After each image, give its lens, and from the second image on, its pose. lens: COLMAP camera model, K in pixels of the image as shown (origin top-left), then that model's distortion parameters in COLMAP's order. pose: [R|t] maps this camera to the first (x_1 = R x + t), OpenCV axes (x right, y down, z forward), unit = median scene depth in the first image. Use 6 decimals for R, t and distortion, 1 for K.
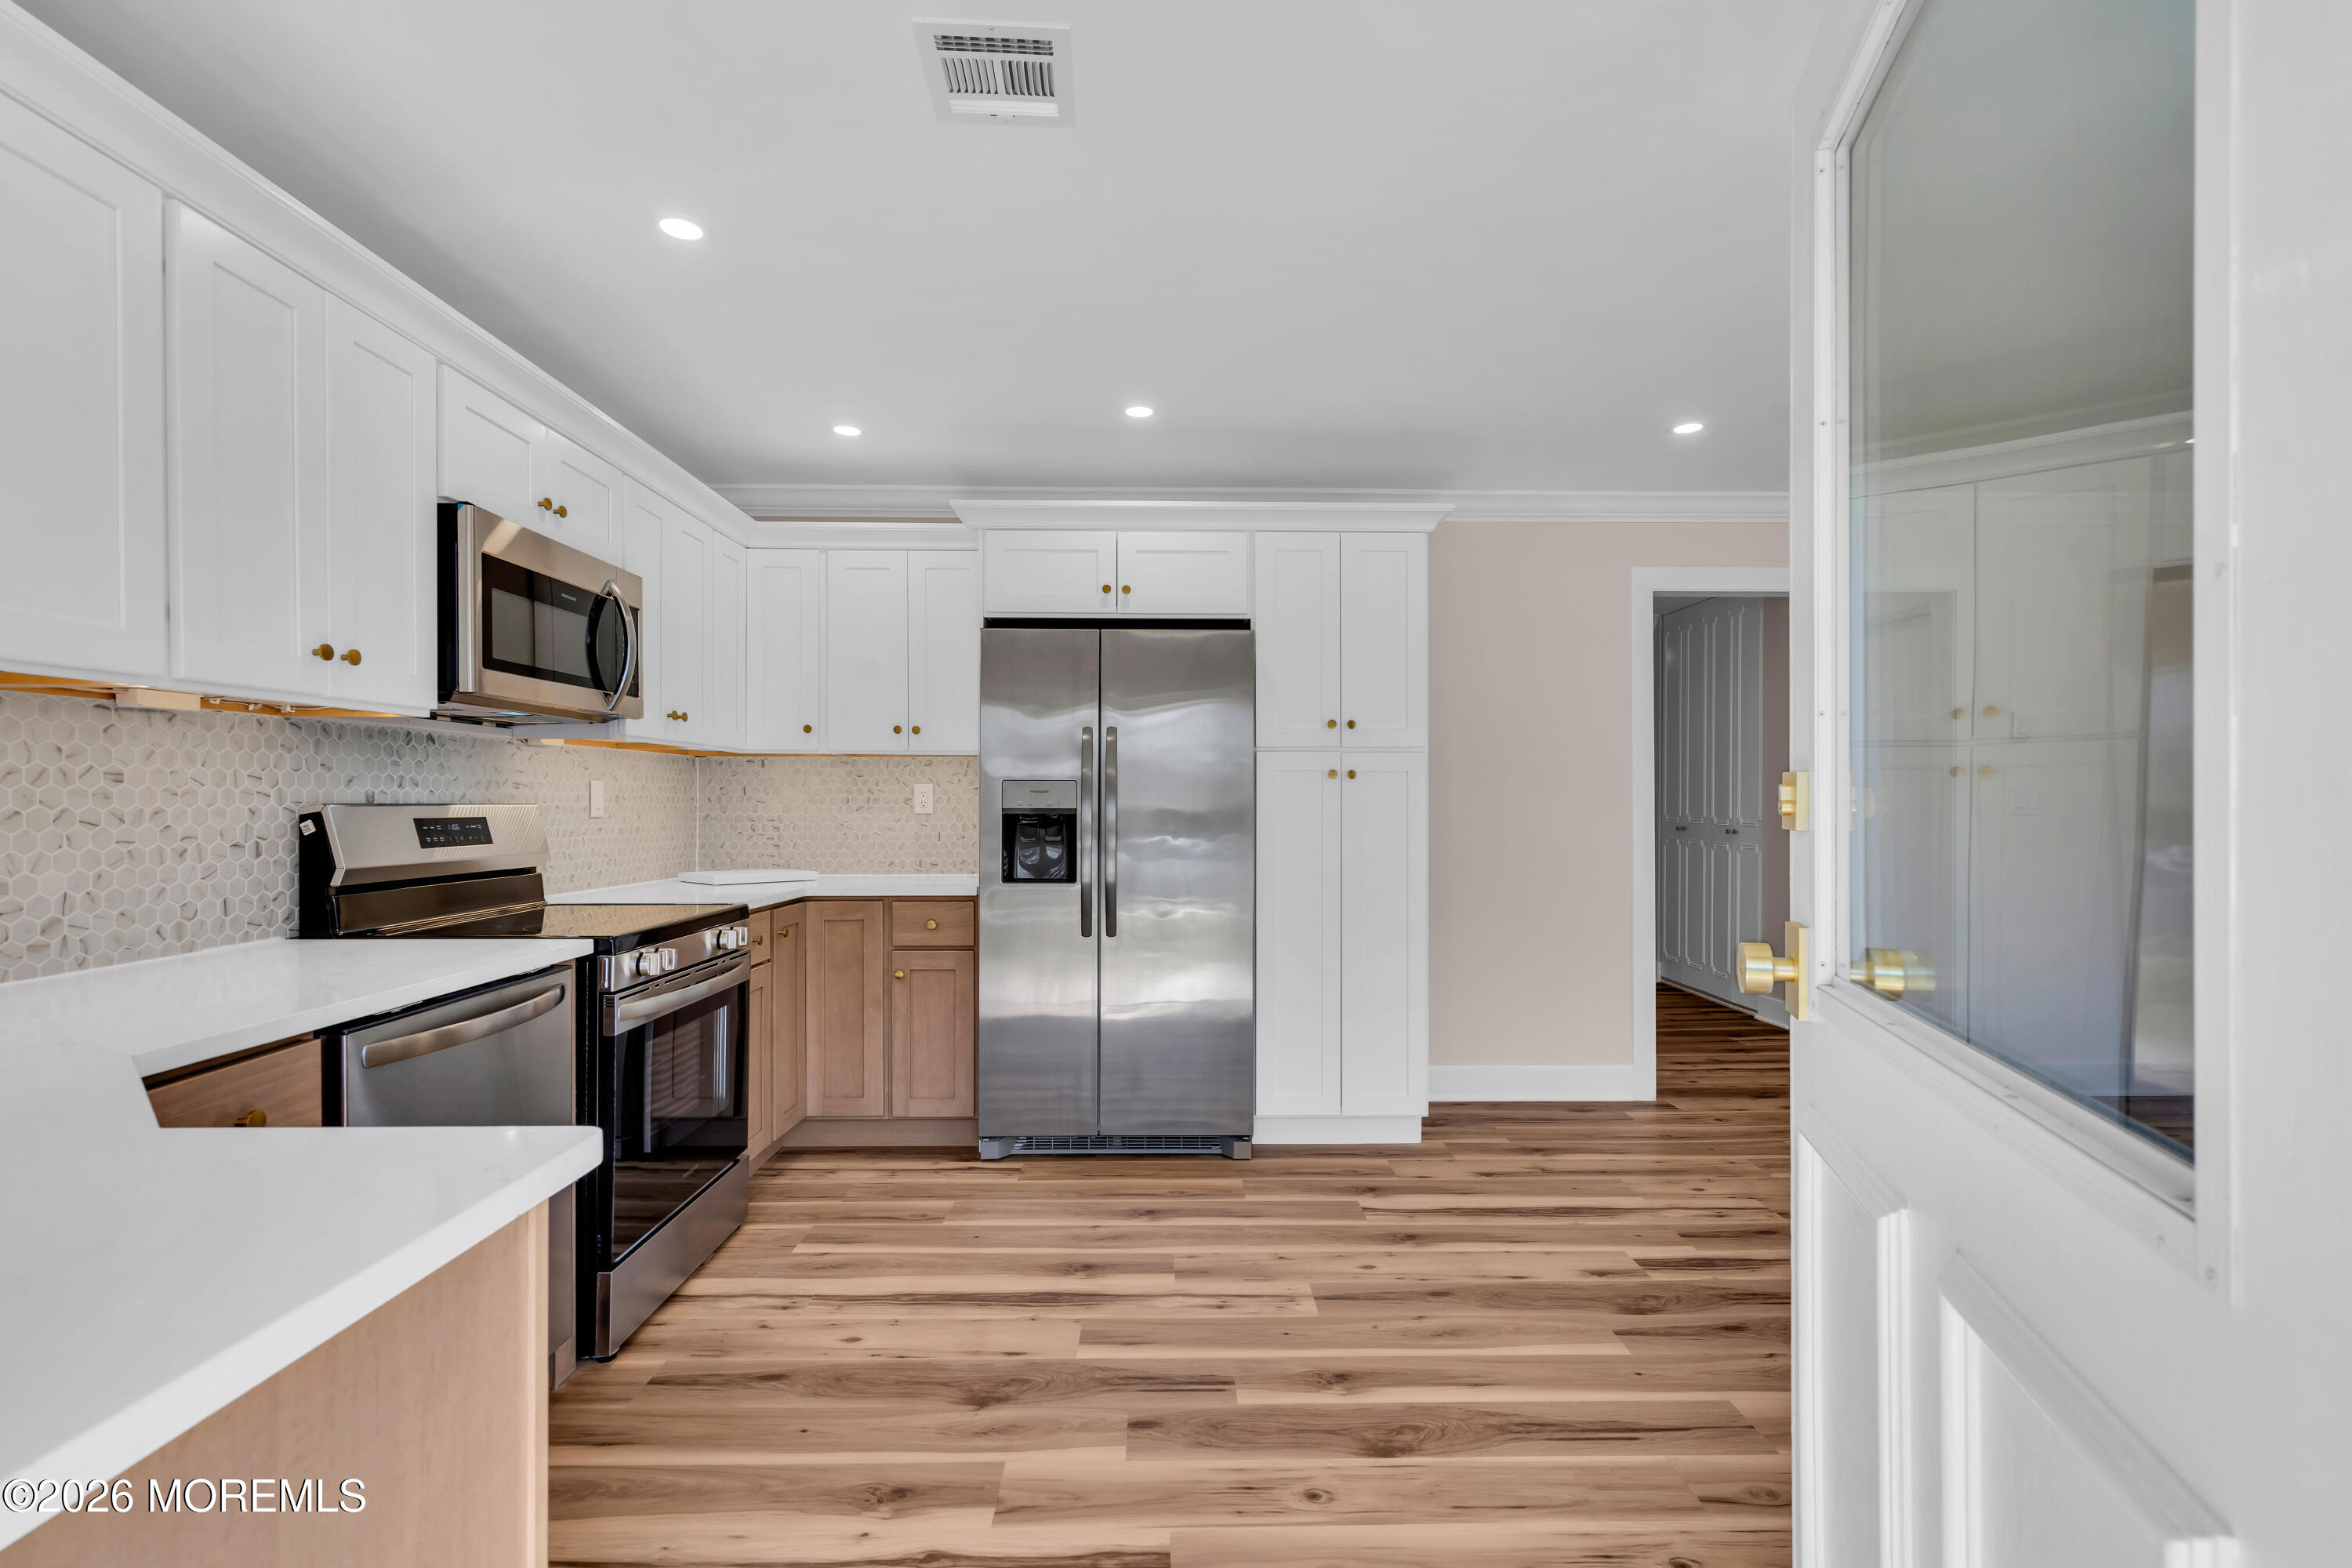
lens RADIAL K [[1062.0, 0, 1193.4], [0, 1062.0, 798.4], [0, 0, 1]] dist [-0.004419, 0.000782]
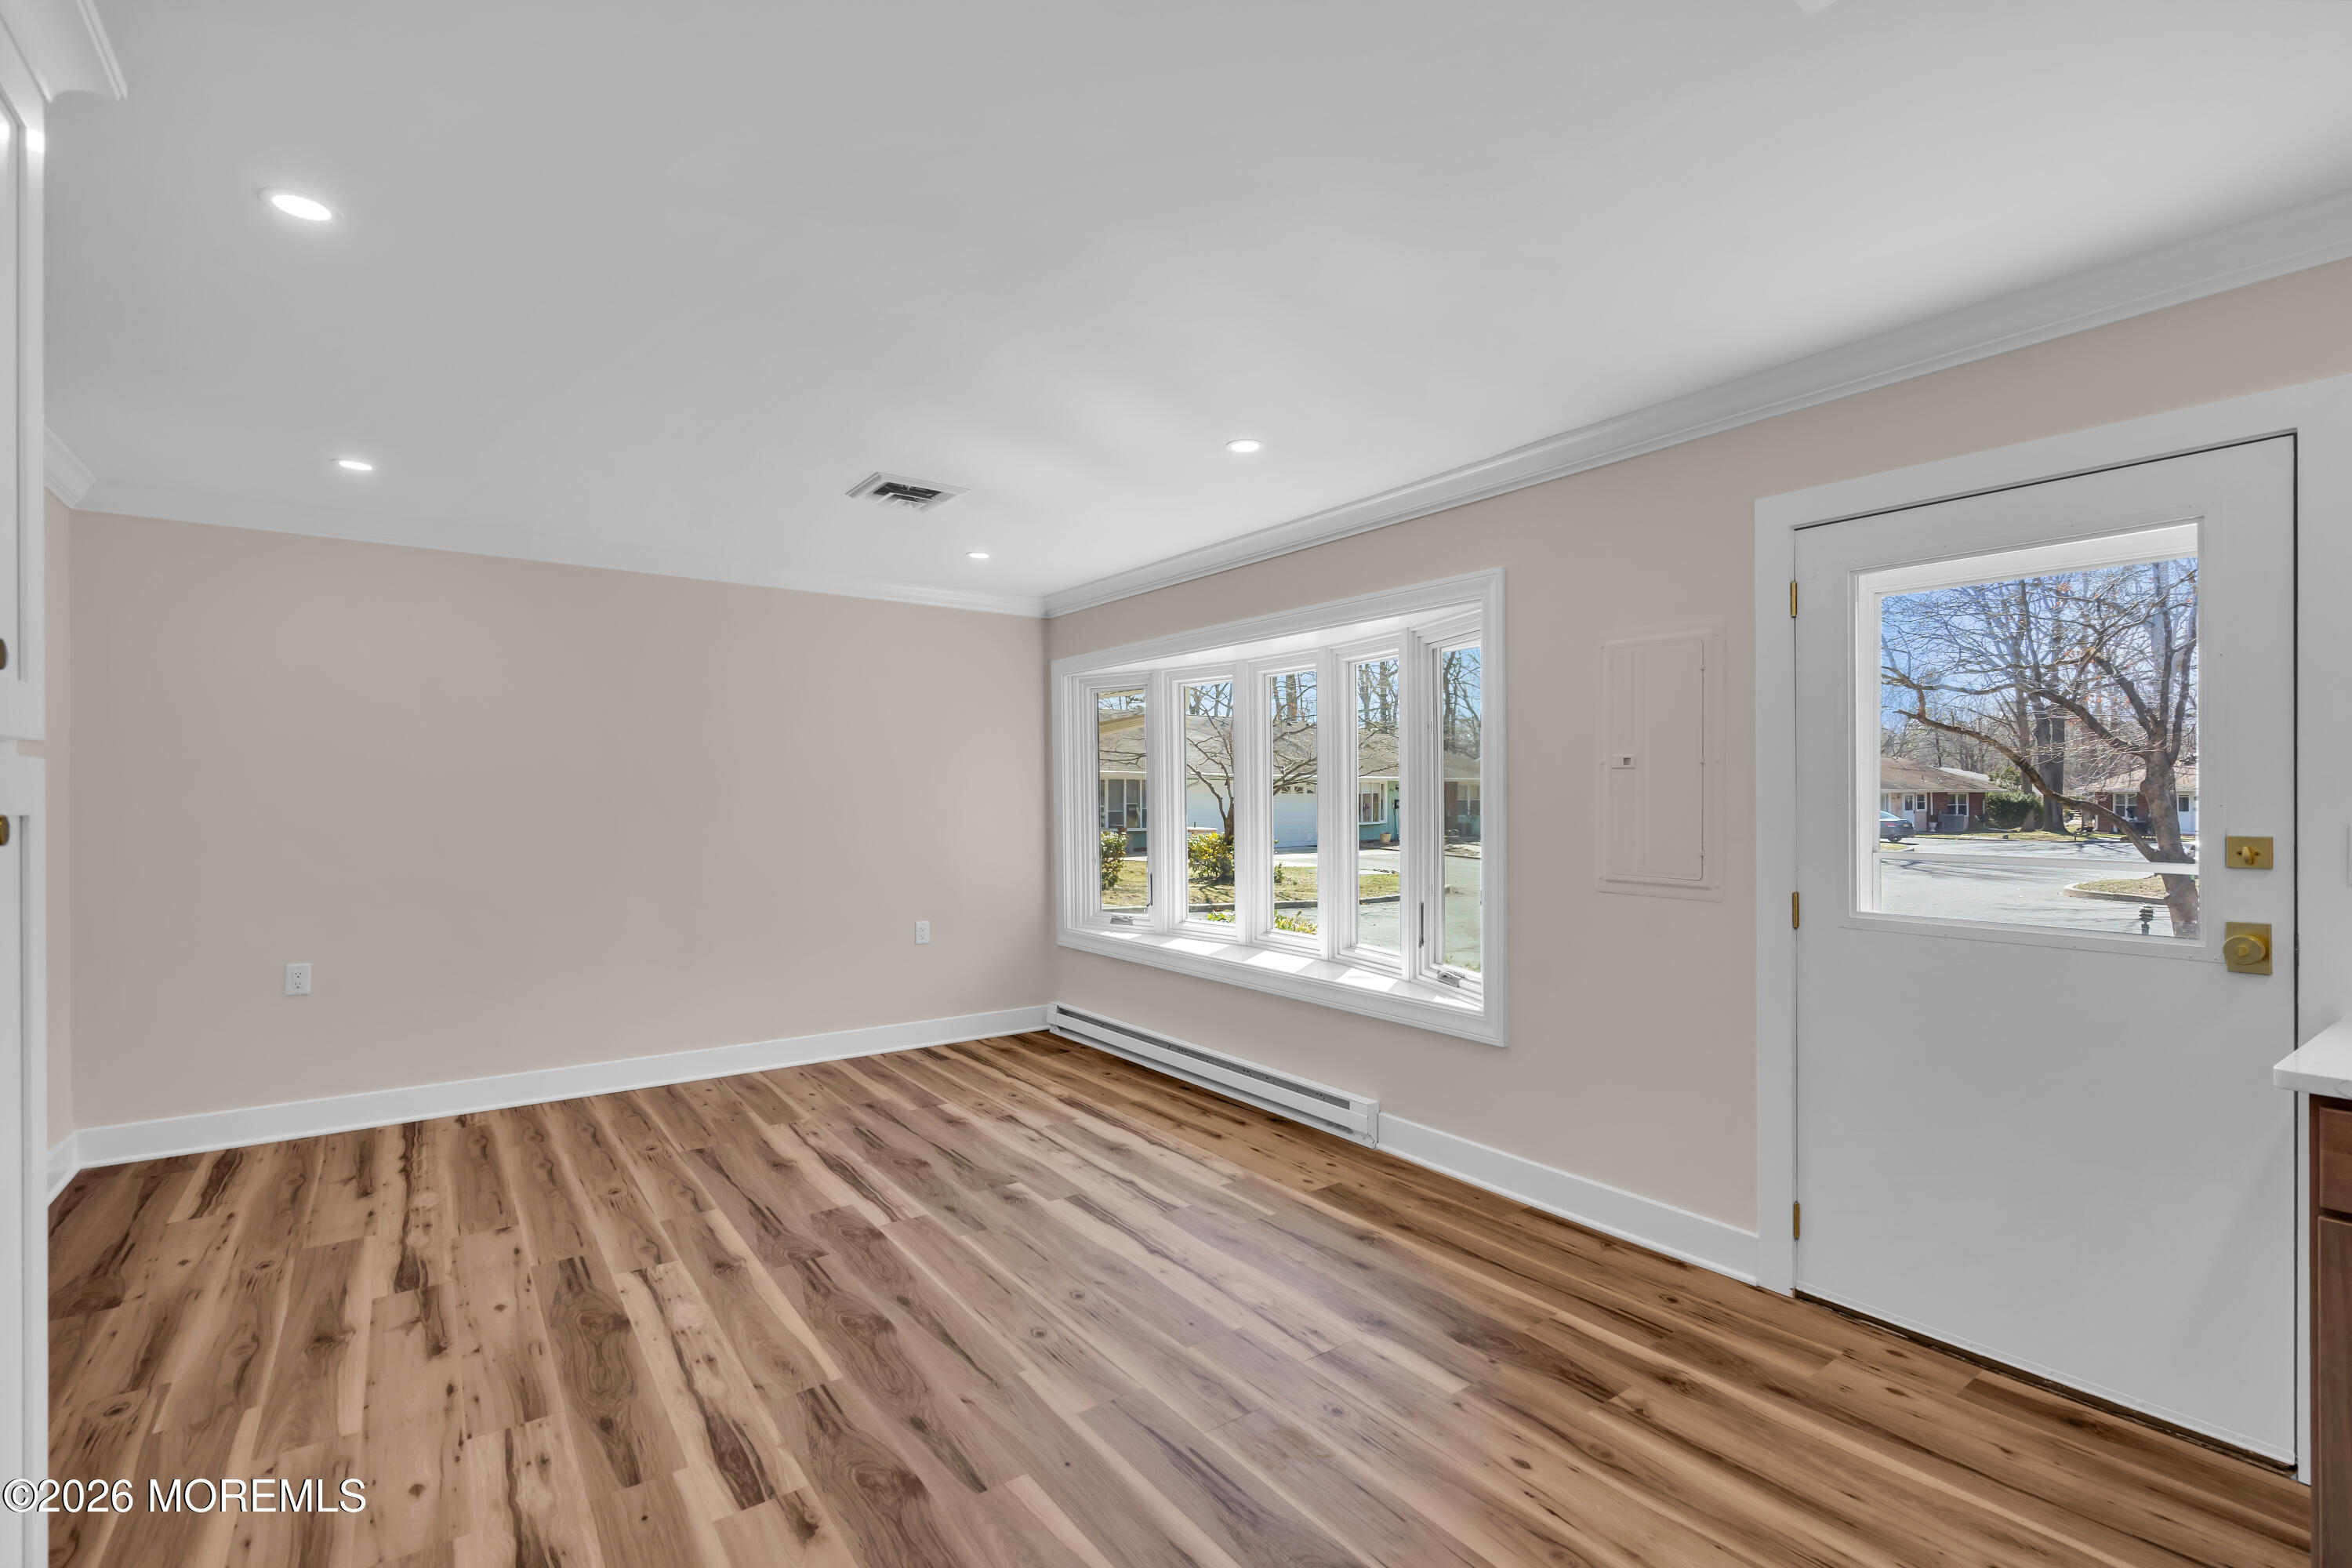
lens RADIAL K [[1062.0, 0, 1168.4], [0, 1062.0, 784.1], [0, 0, 1]] dist [-0.004419, 0.000782]
pose [[-0.560614, 0.011064, 0.828003, -0.274693], [0.000171, 0.999912, -0.013245, -0.031984], [-0.828077, -0.007284, -0.560566, 0.960944]]
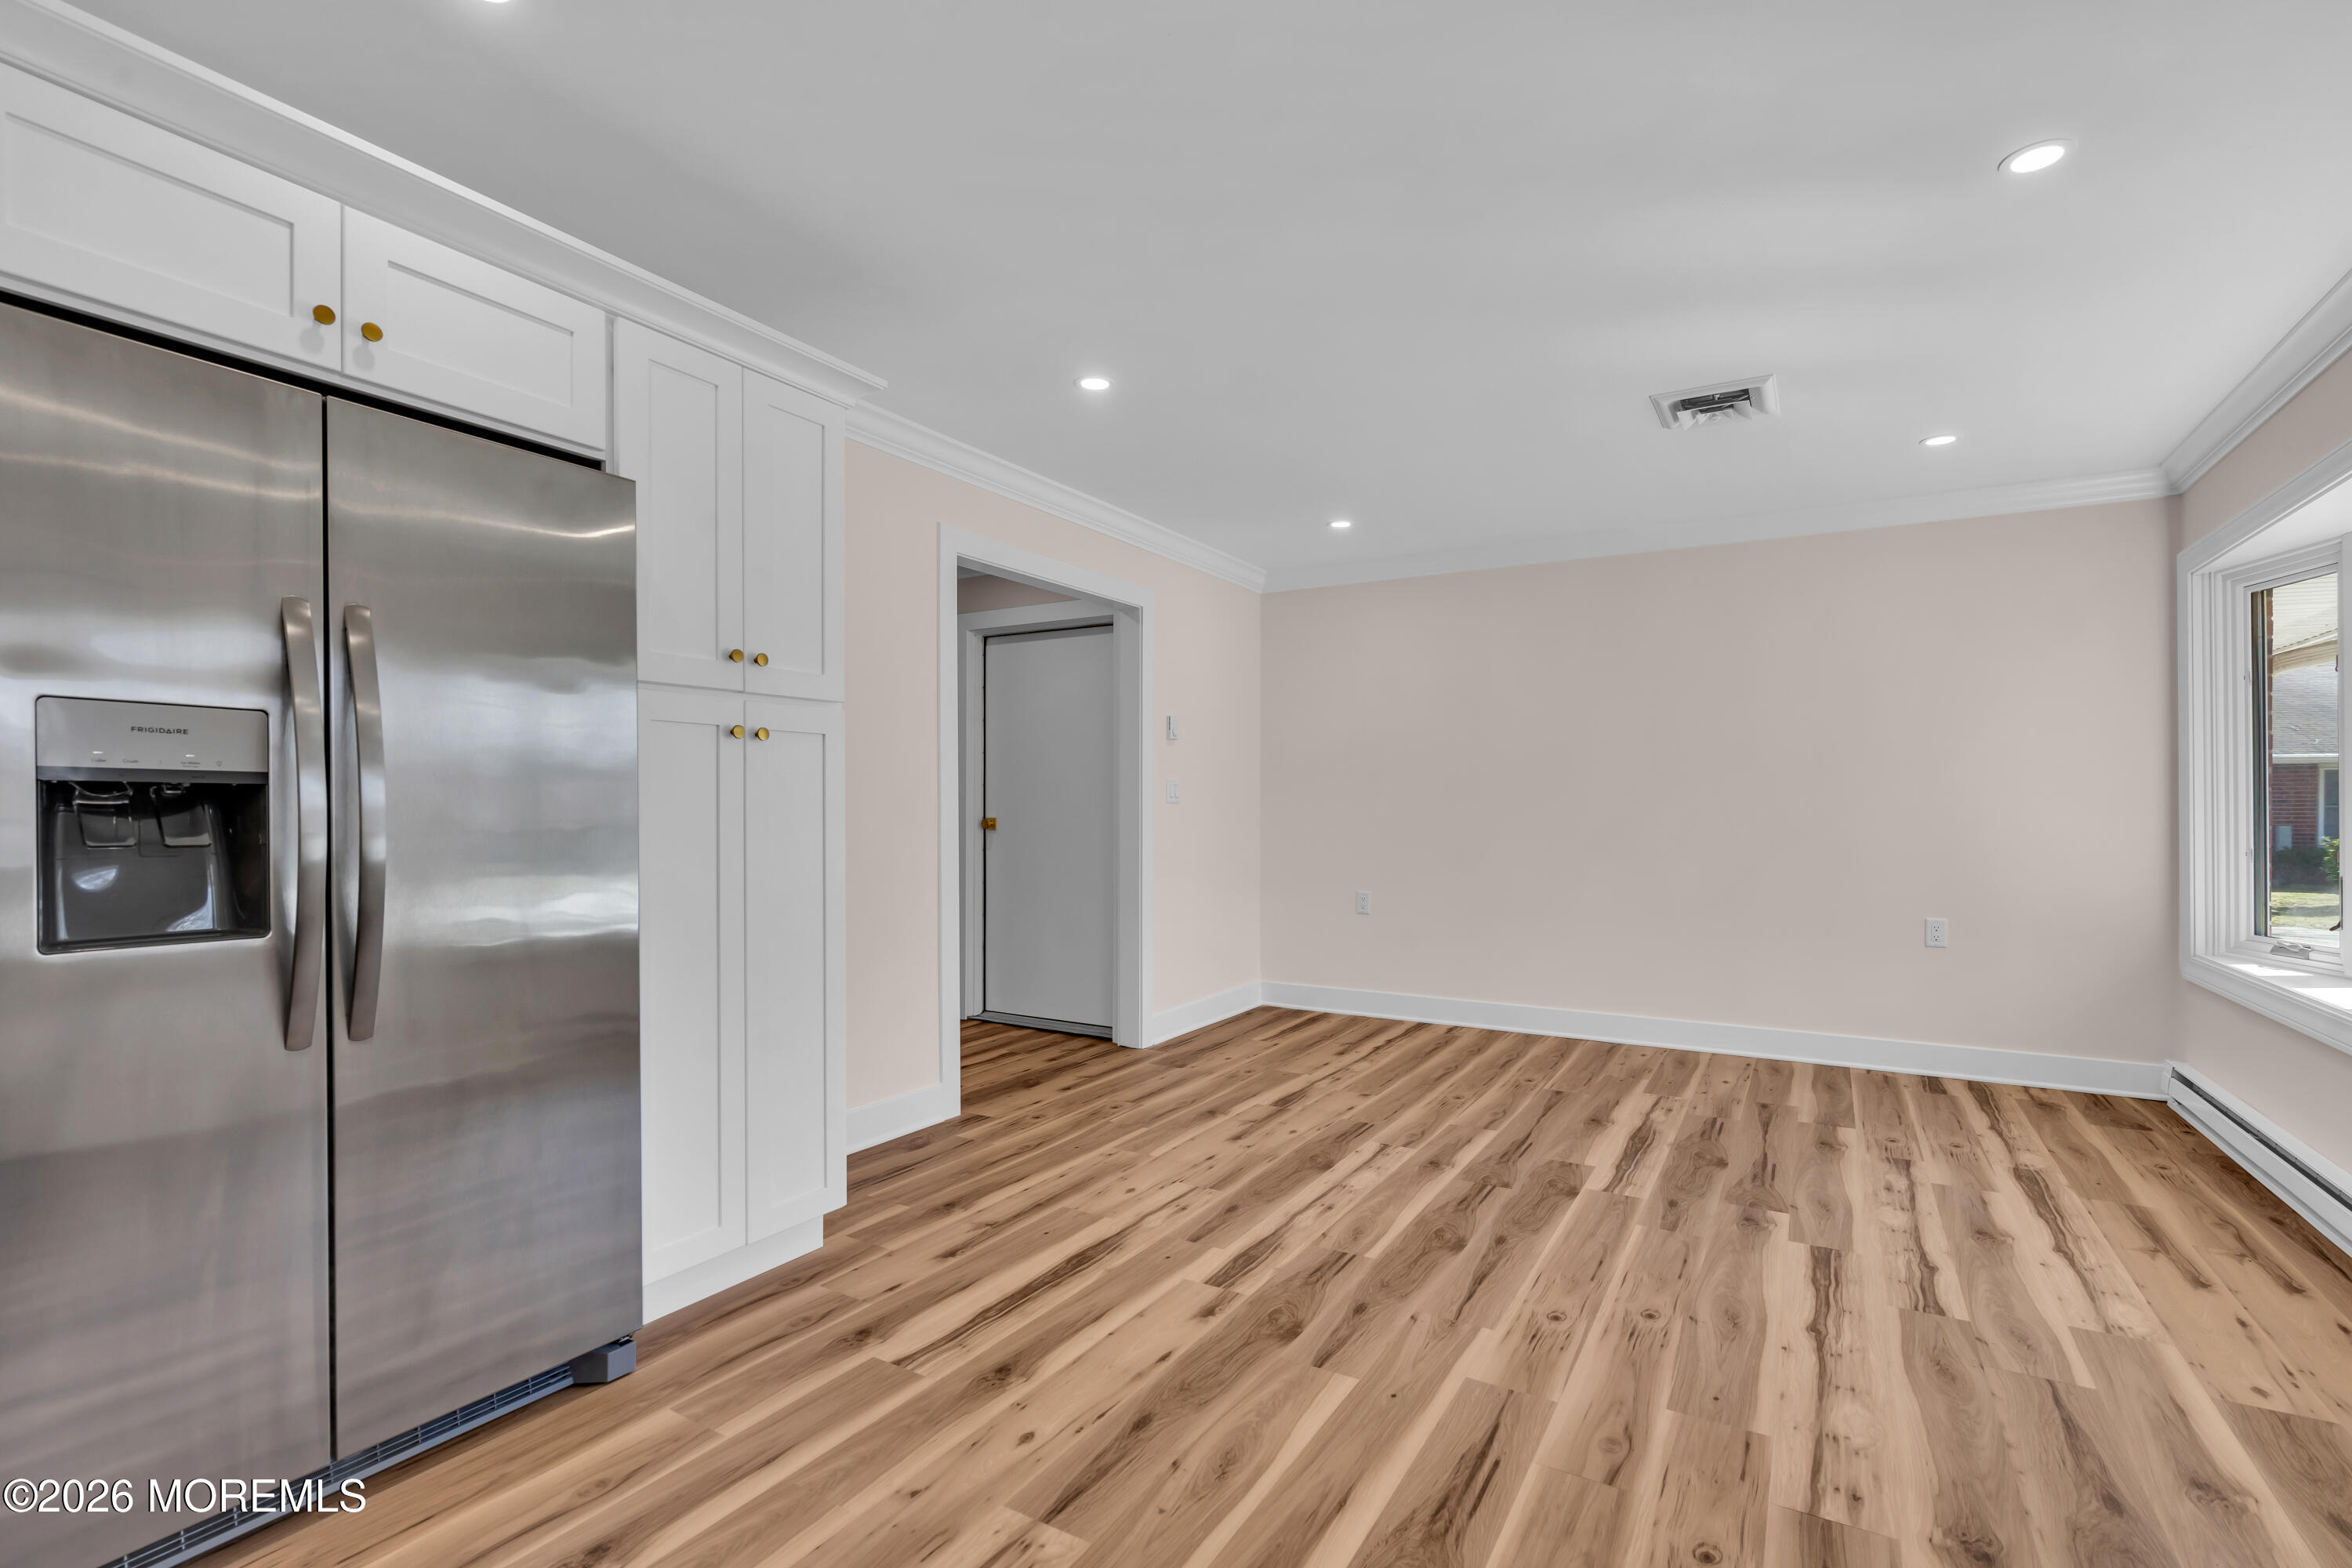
lens RADIAL K [[1062.0, 0, 1184.3], [0, 1062.0, 808.1], [0, 0, 1]] dist [-0.004419, 0.000782]
pose [[0.532628, 0.001357, 0.846348, -0.294979], [-0.002876, 0.999996, 0.000207, 0.025368], [-0.846345, -0.002544, 0.532630, 0.441275]]
